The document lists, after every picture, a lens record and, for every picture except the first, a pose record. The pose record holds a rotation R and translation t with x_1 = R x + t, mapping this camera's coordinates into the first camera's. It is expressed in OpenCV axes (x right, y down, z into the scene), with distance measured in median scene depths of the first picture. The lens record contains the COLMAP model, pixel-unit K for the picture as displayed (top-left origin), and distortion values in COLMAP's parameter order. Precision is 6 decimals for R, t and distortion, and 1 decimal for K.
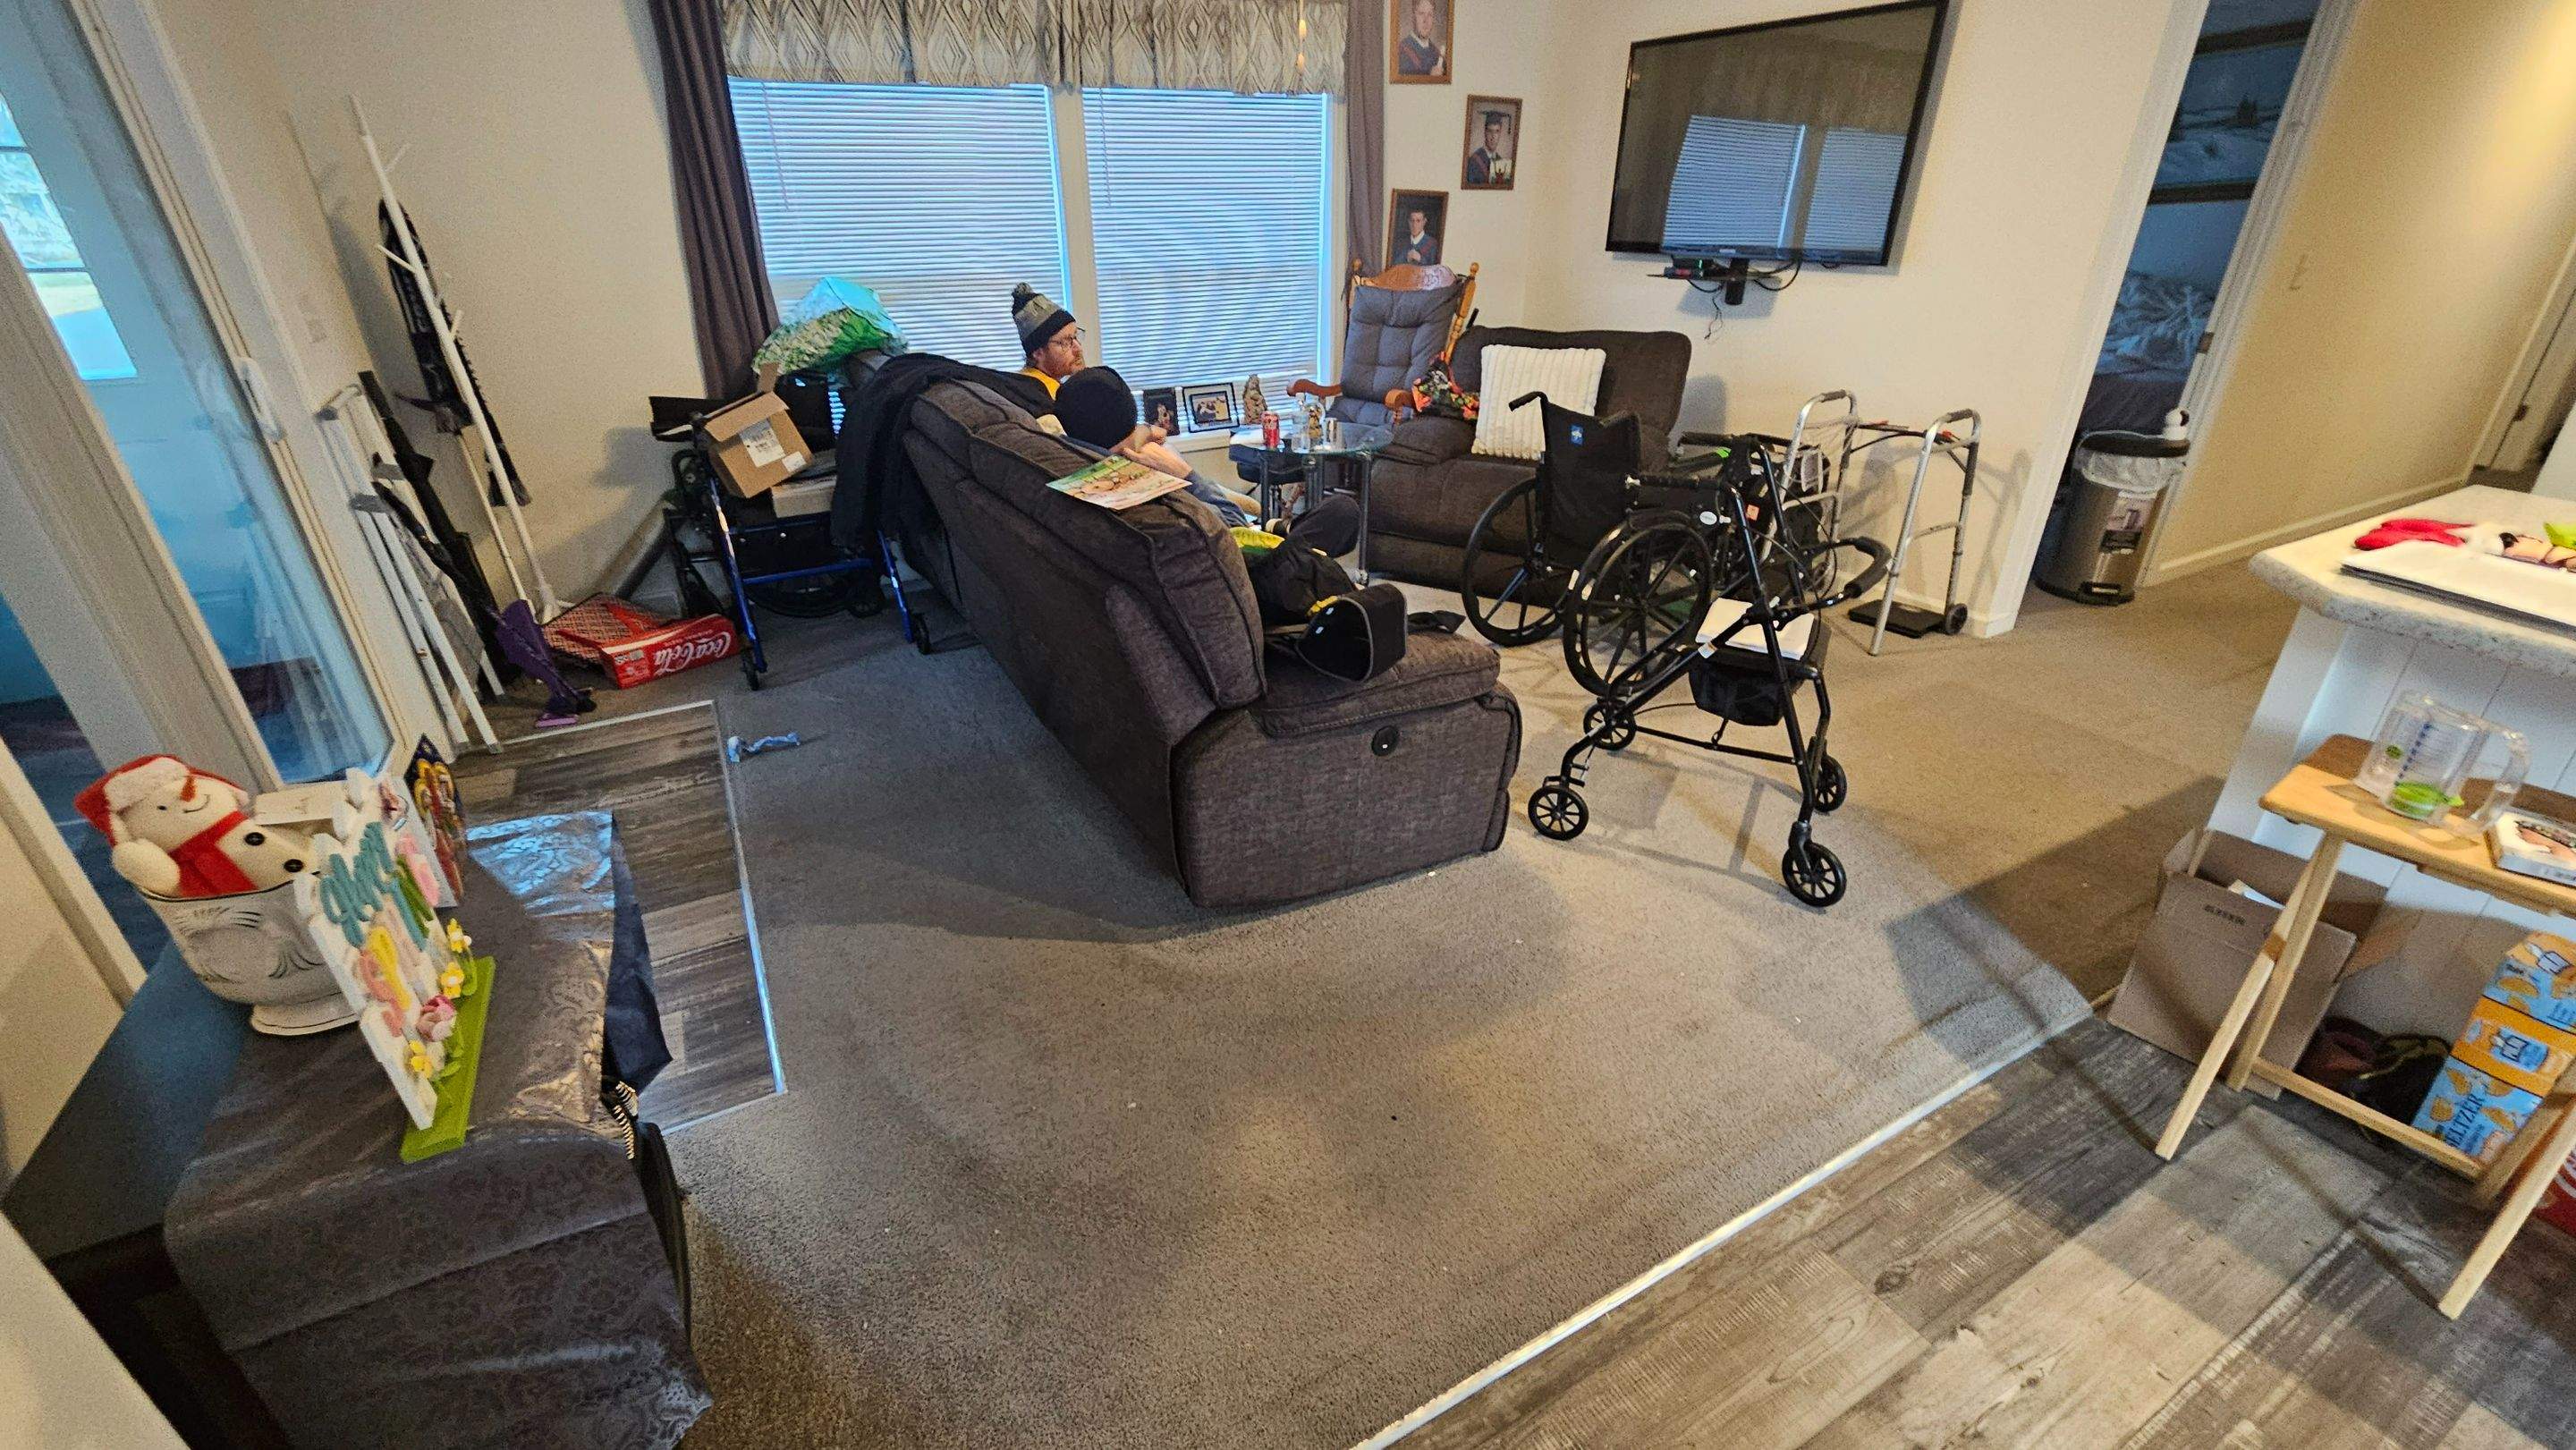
lens RADIAL K [[1059.6, 0, 1282.4], [0, 1059.6, 728.1], [0, 0, 1]] dist [-0.001815, 0.000024]
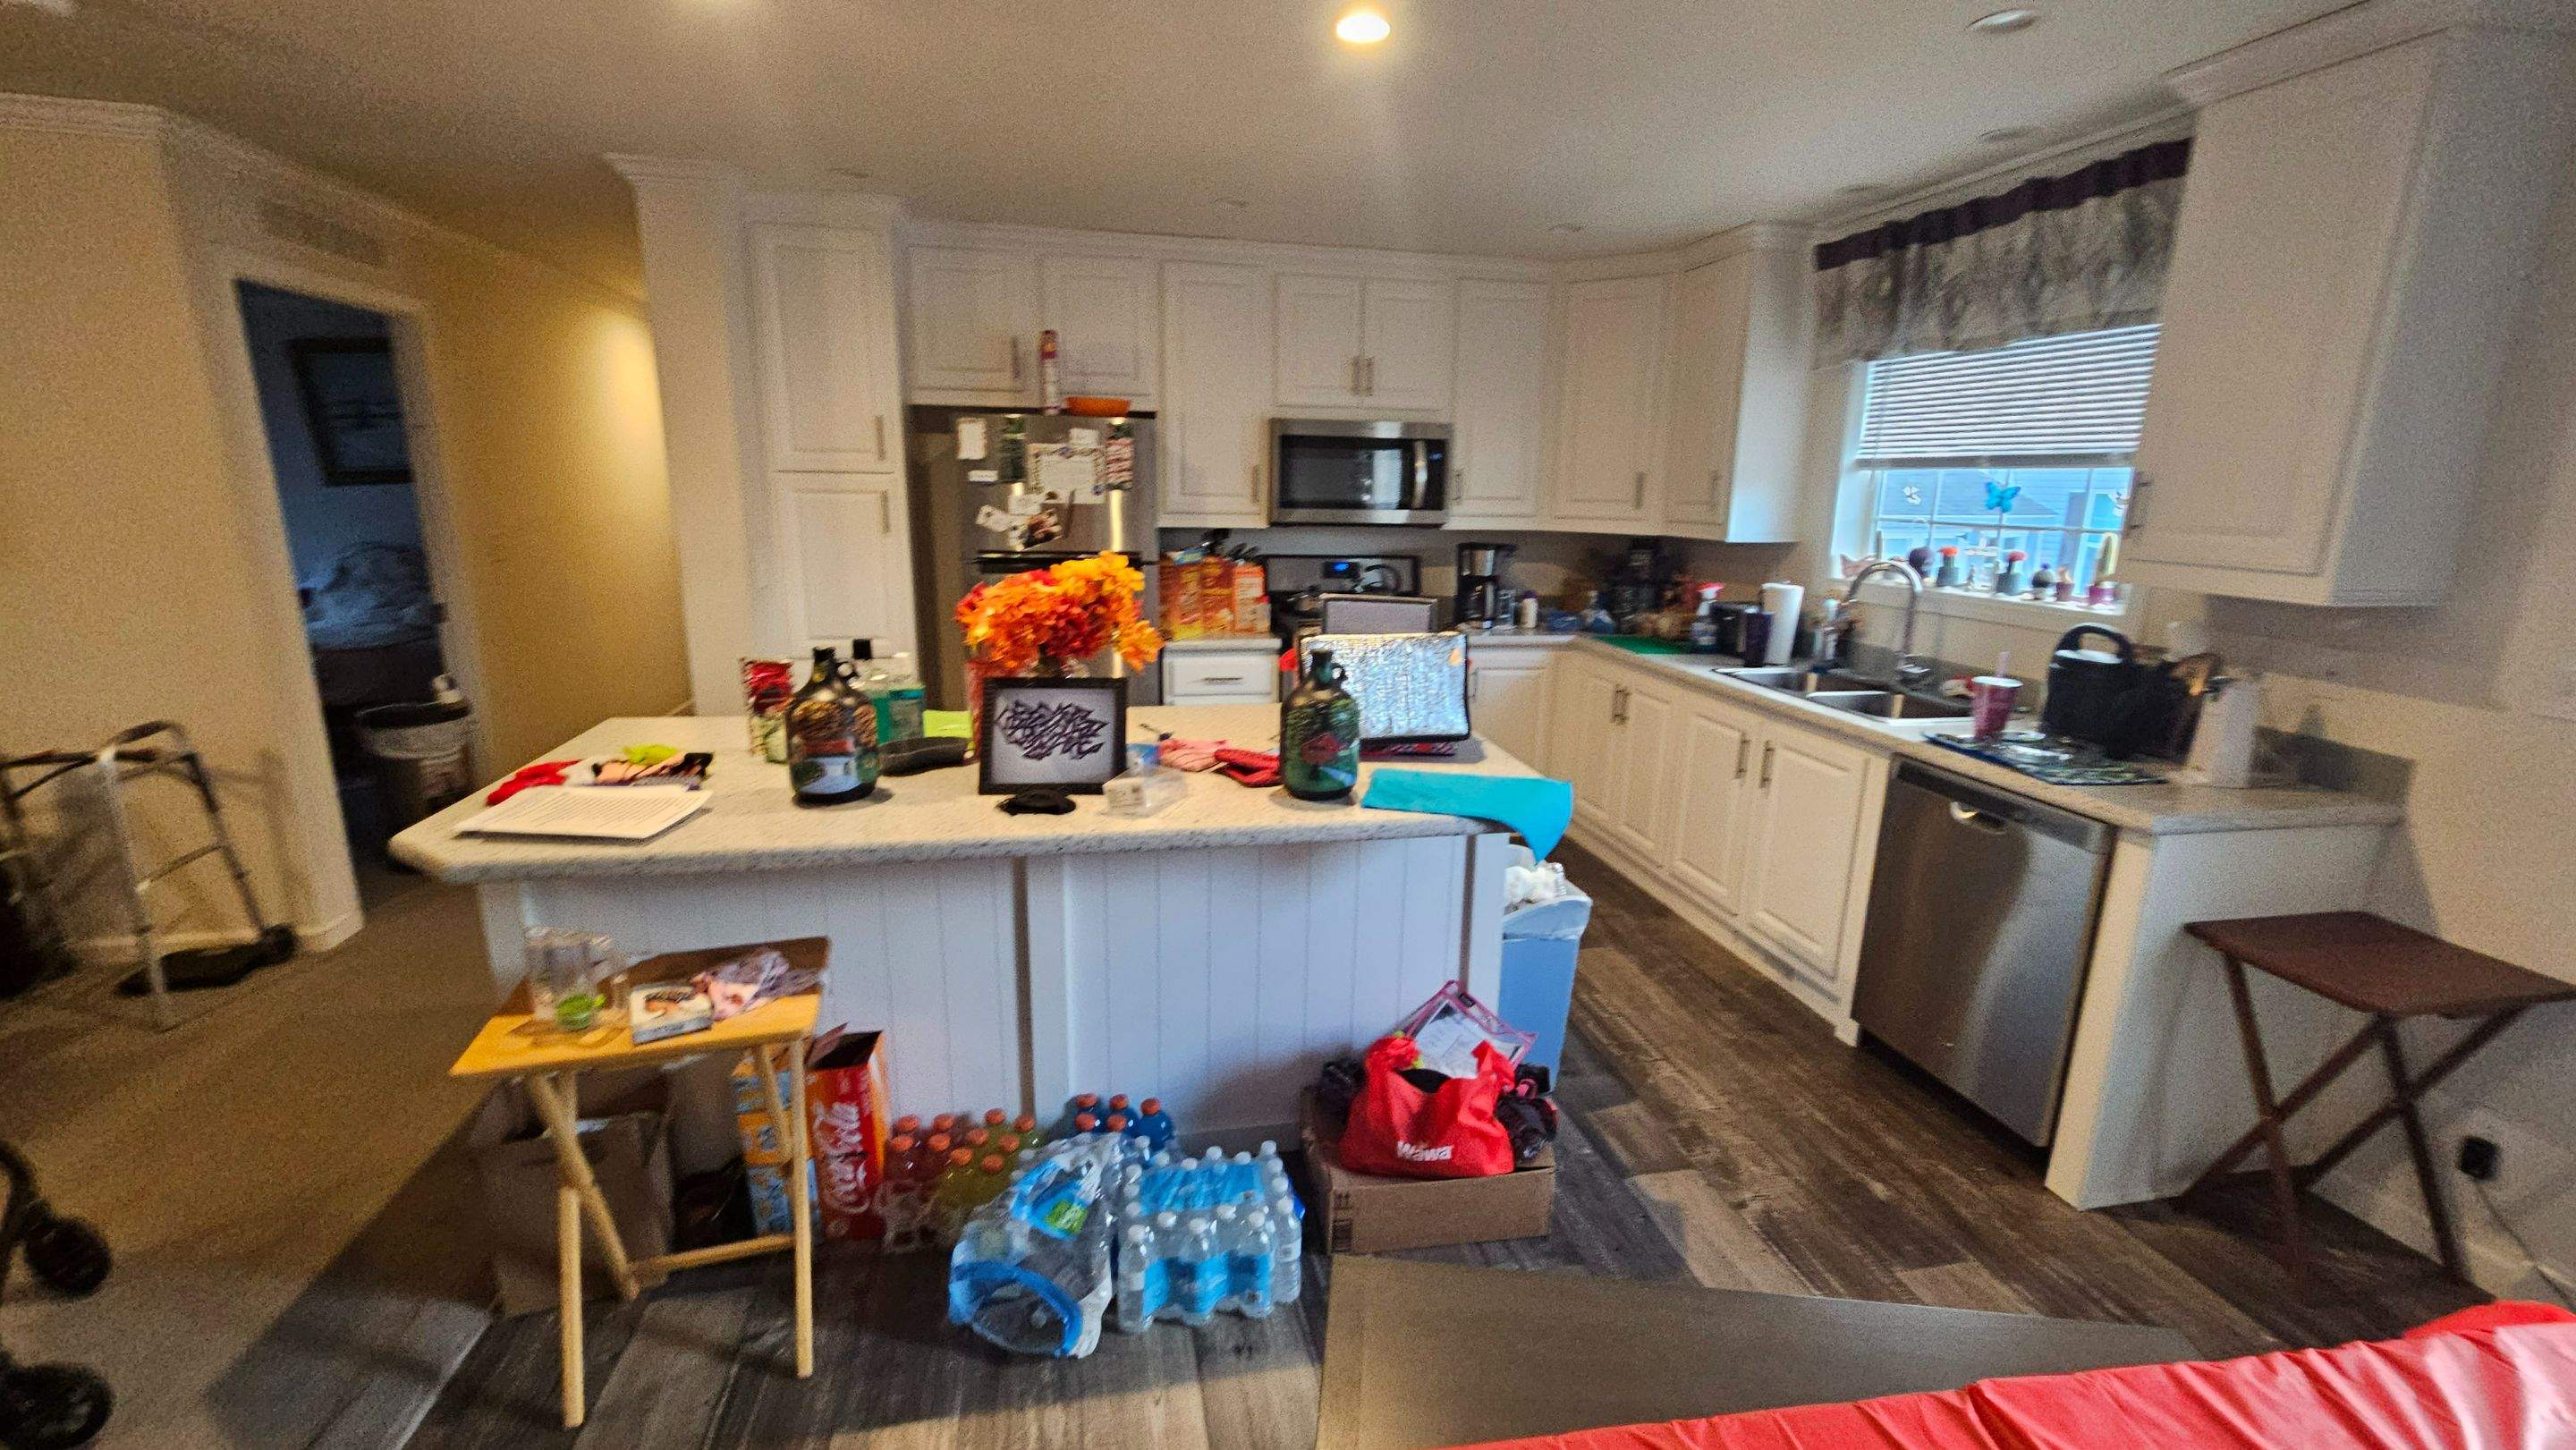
lens RADIAL K [[1066.1, 0, 1291.8], [0, 1066.1, 726.8], [0, 0, 1]] dist [0.000934, -0.000163]
pose [[0.293966, -0.205165, 0.933537, 0.112017], [0.407185, 0.910512, 0.071884, 0.007494], [-0.864745, 0.358991, 0.351199, -0.068991]]
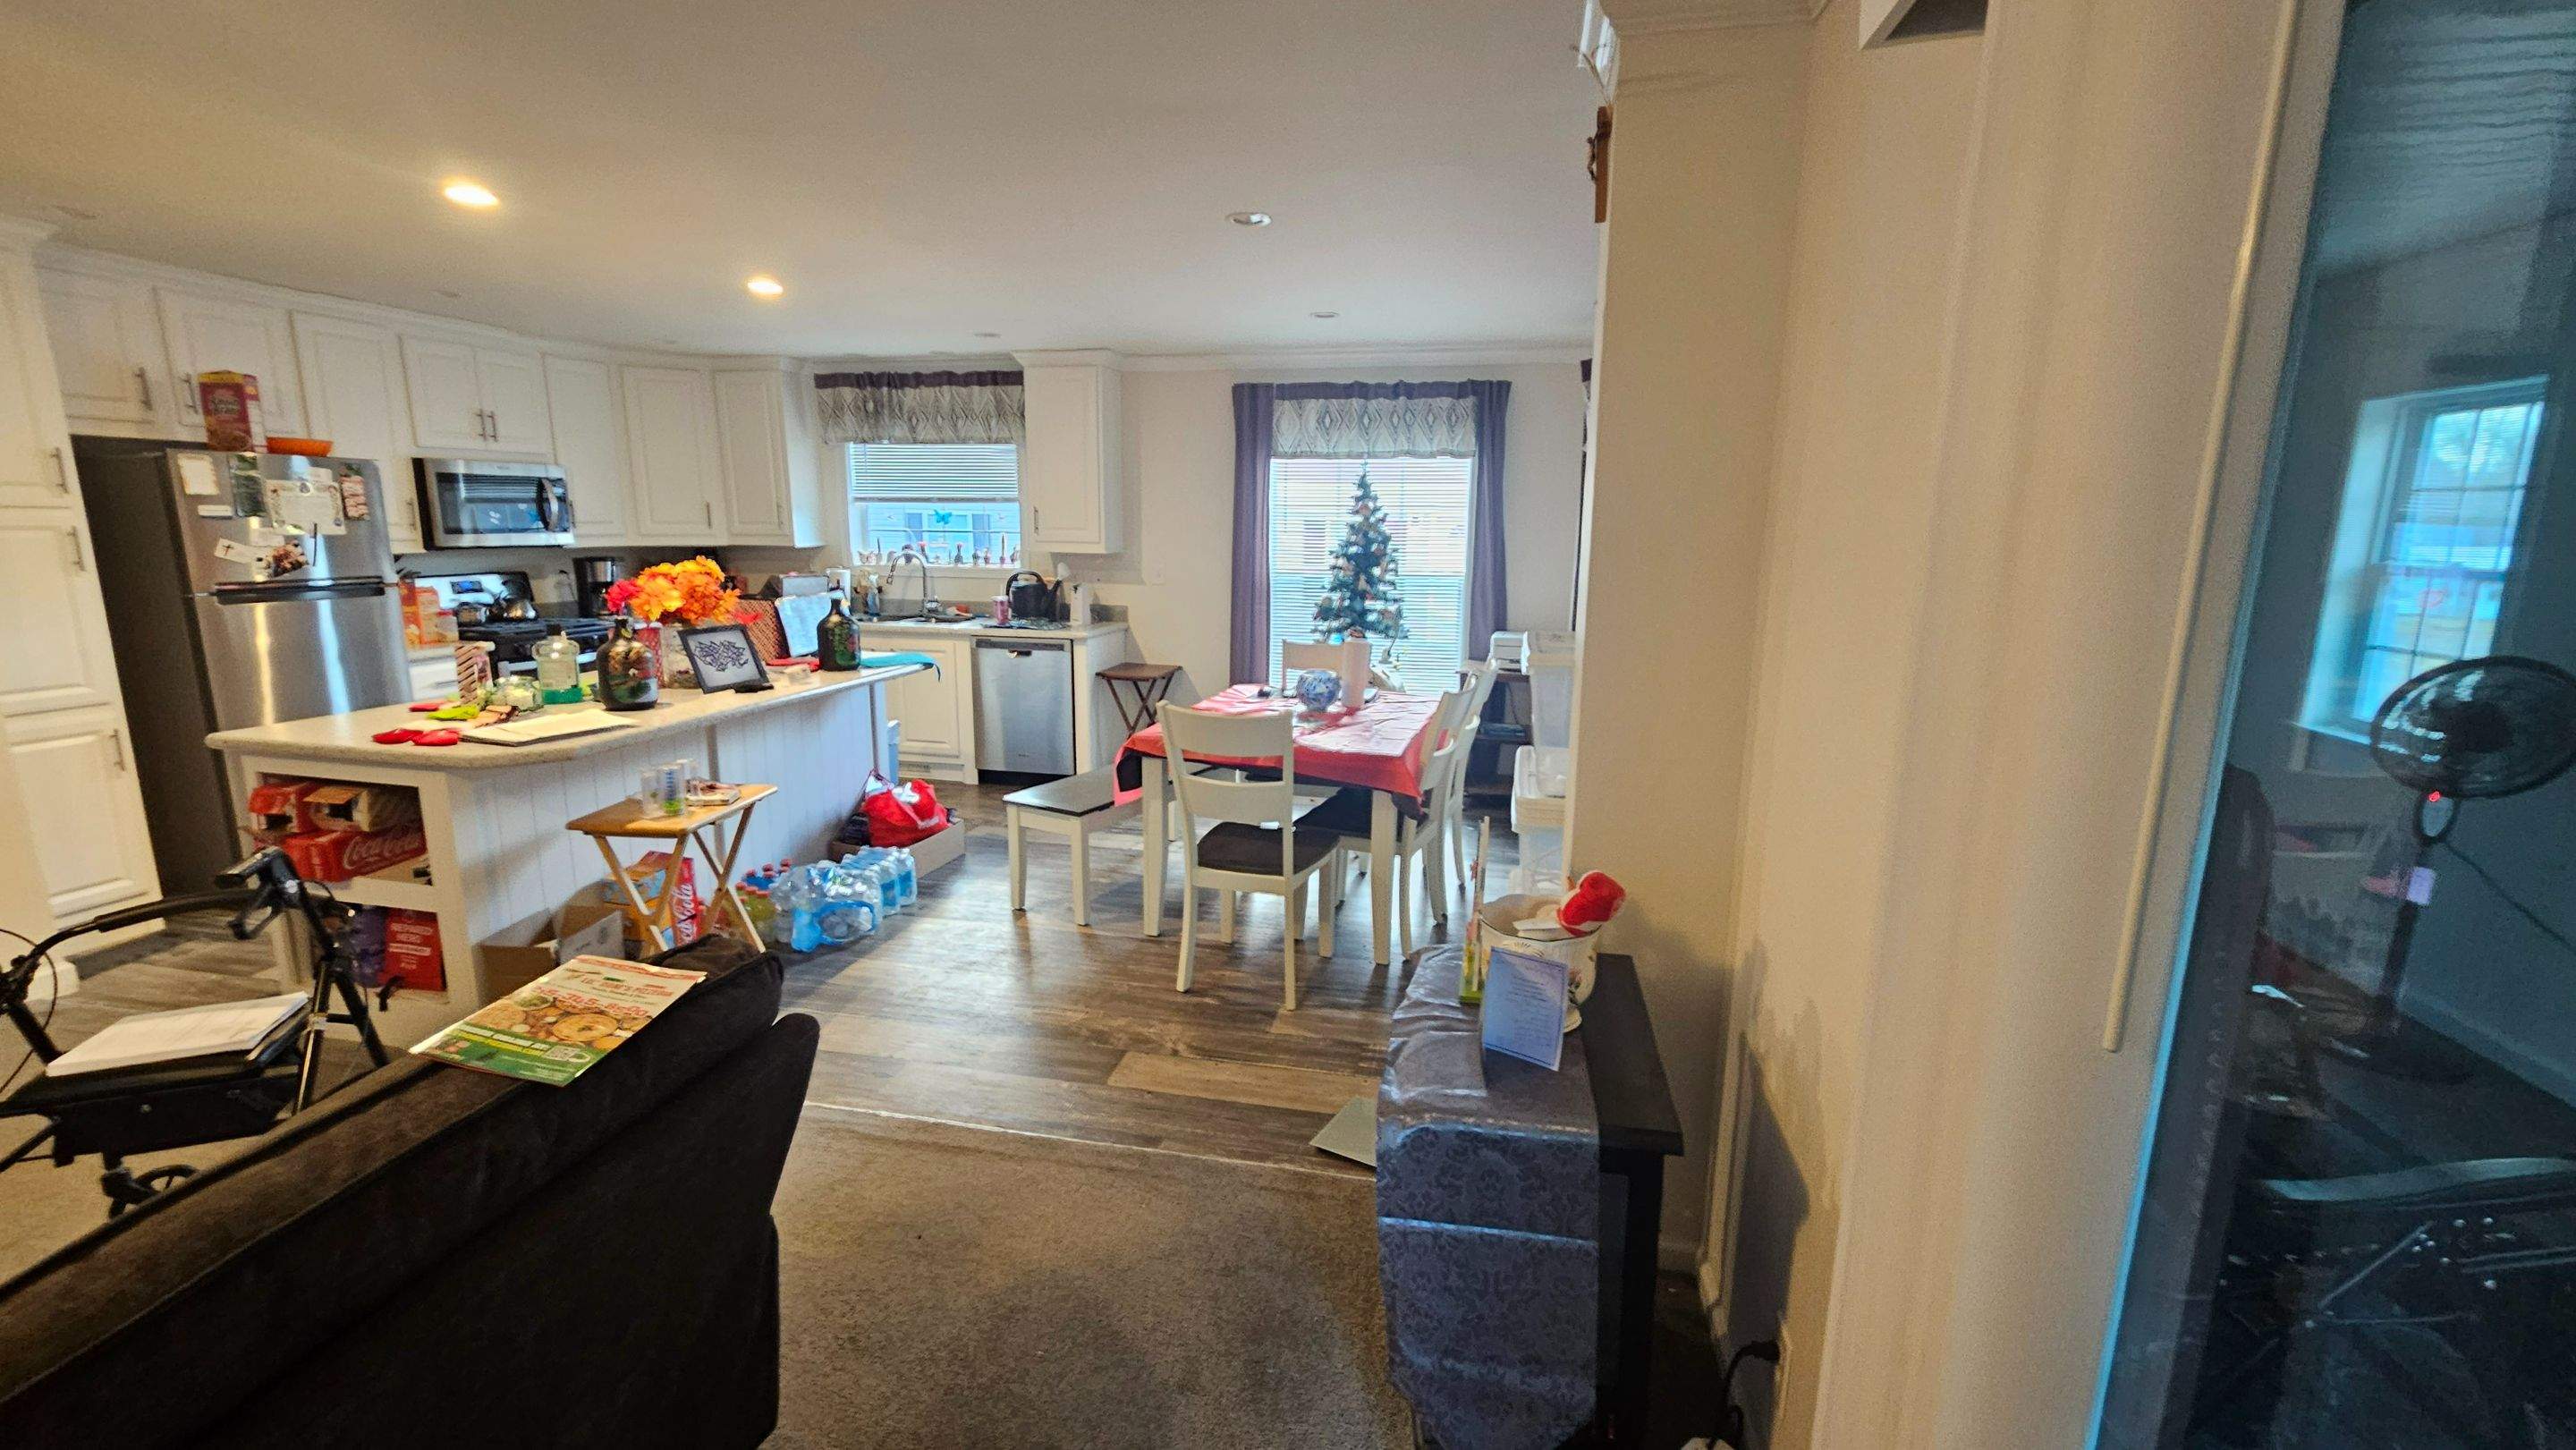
lens RADIAL K [[1051.0, 0, 1288.0], [0, 1051.0, 725.0], [0, 0, 1]] dist [-0.000805, 0.000011]
pose [[-0.757719, -0.129797, 0.639542, -0.453294], [0.284284, 0.816487, 0.502525, -0.297373], [-0.587404, 0.562585, -0.581769, 0.543577]]
